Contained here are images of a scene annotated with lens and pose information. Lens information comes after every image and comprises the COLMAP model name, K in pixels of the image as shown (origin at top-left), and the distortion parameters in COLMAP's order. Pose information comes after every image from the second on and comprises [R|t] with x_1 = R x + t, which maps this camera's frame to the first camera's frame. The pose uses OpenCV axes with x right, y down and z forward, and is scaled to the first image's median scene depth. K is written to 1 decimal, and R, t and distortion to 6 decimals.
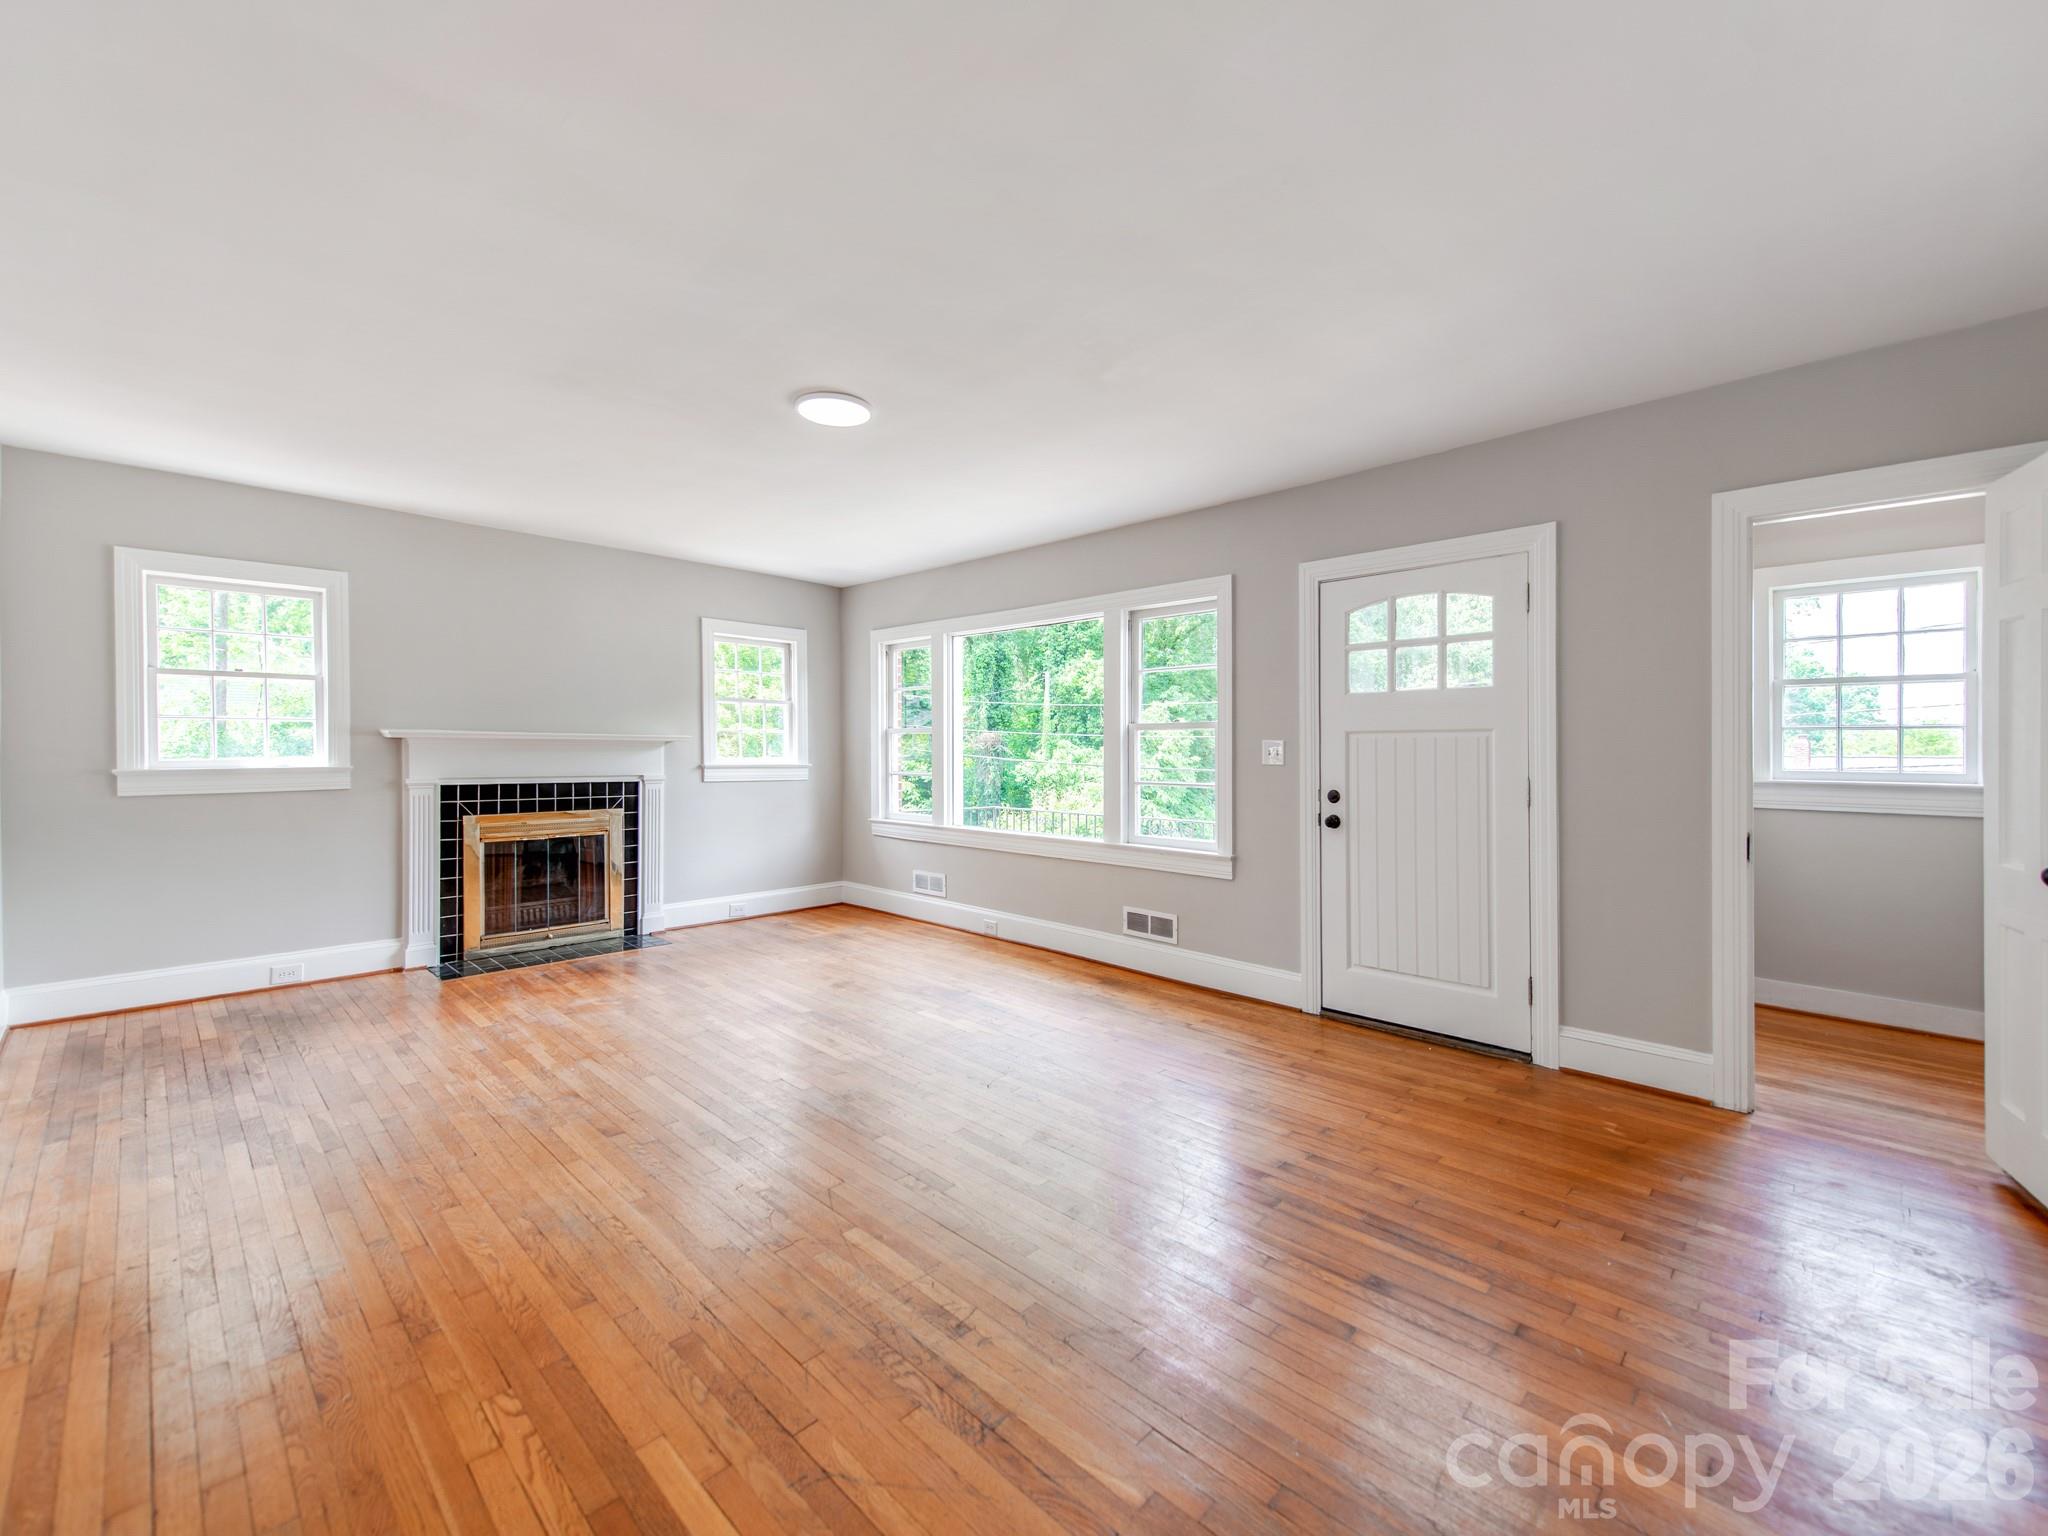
lens RADIAL K [[816.5, 0, 1015.1], [0, 816.5, 754.9], [0, 0, 1]] dist [0.020388, -0.000013]
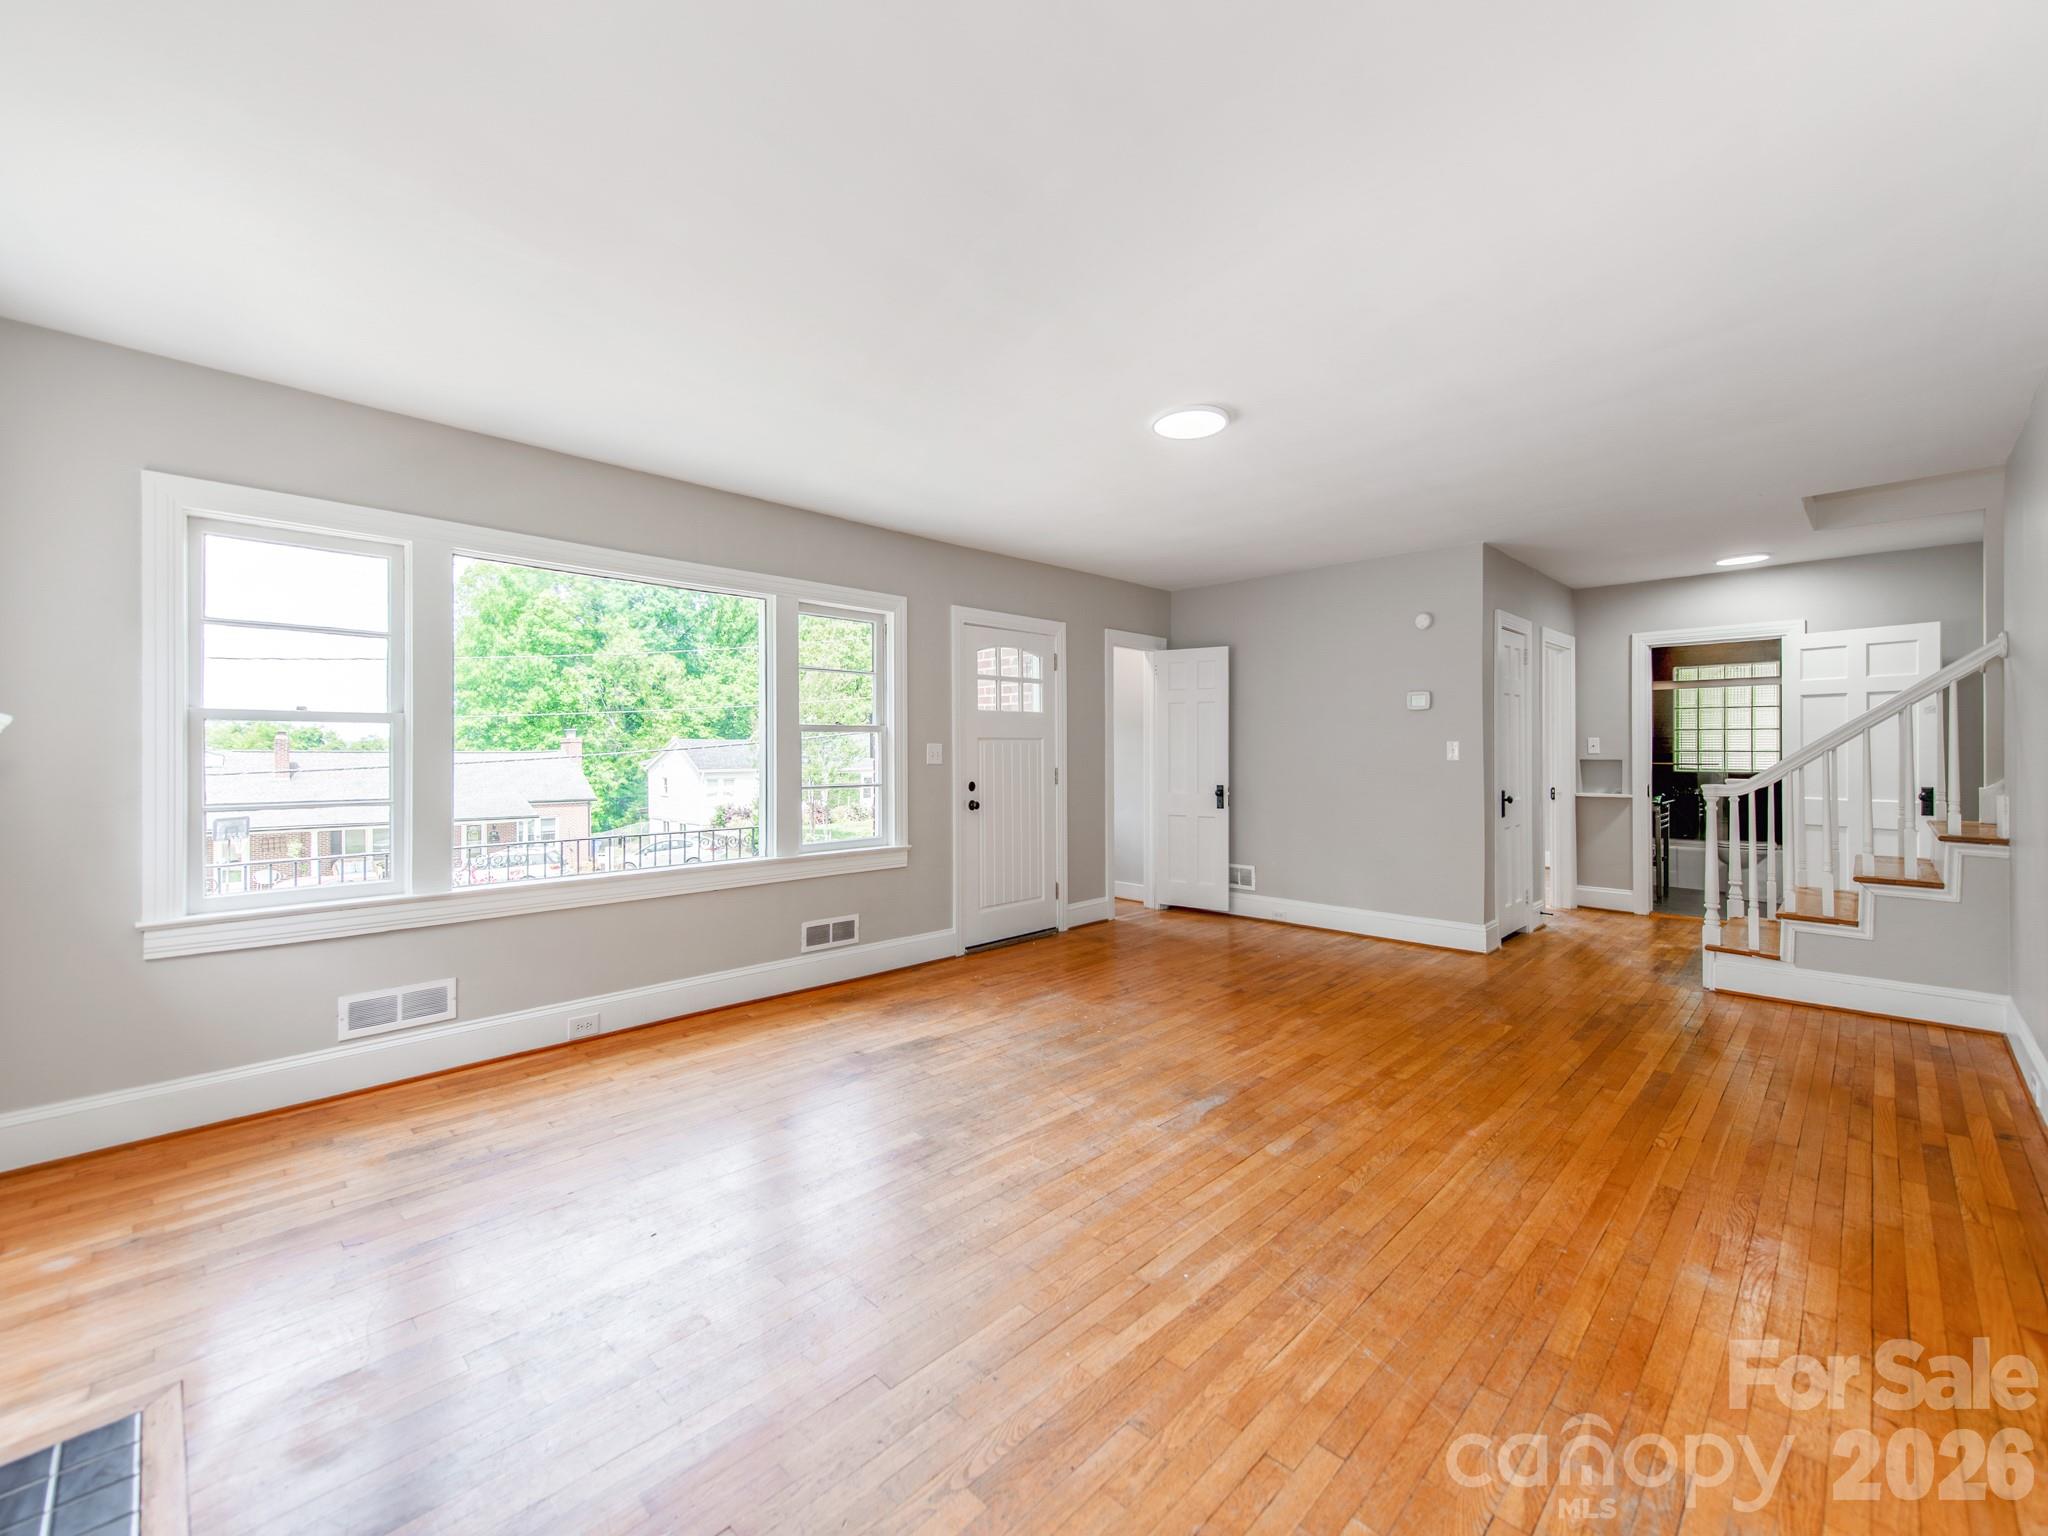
lens RADIAL K [[842.4, 0, 968.7], [0, 842.4, 738.1], [0, 0, 1]] dist [0.019661, -0.000795]
pose [[0.055660, 0.008914, 0.998410, -0.837080], [0.007191, 0.999931, -0.009329, -0.012603], [-0.998424, 0.007699, 0.055592, 0.792158]]
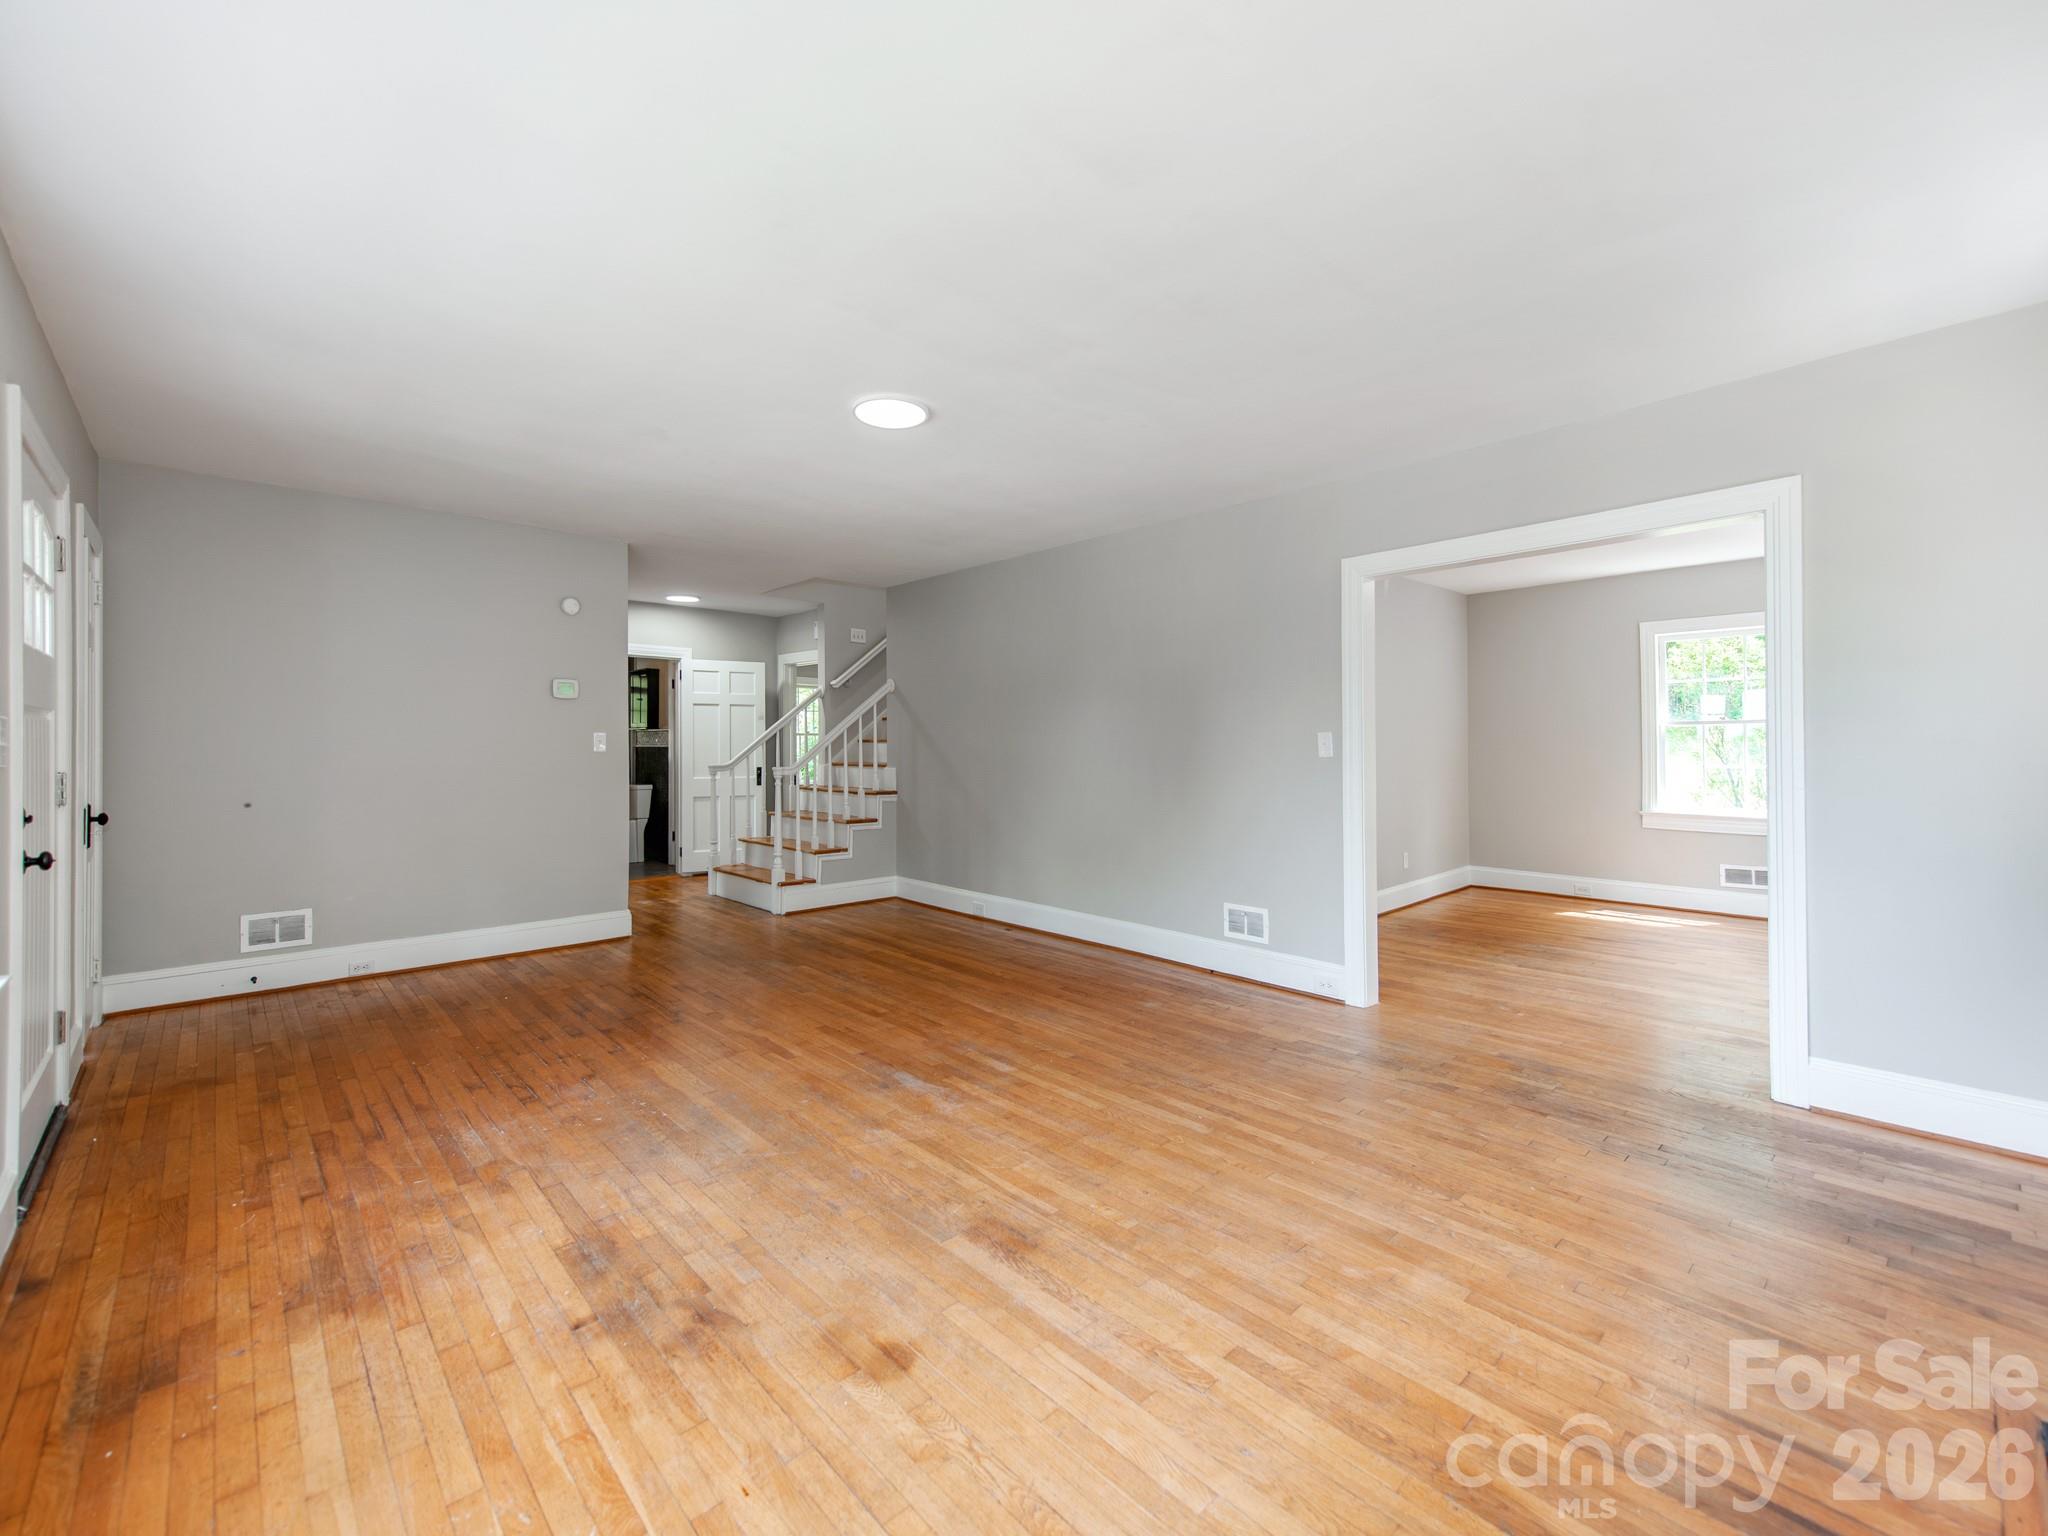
lens RADIAL K [[855.8, 0, 1029.3], [0, 855.8, 752.2], [0, 0, 1]] dist [0.021826, -0.000771]
pose [[-0.998694, -0.007029, 0.050604, -0.283971], [-0.006617, 0.999944, 0.008293, -0.002262], [-0.050660, 0.007947, -0.998684, 1.336414]]
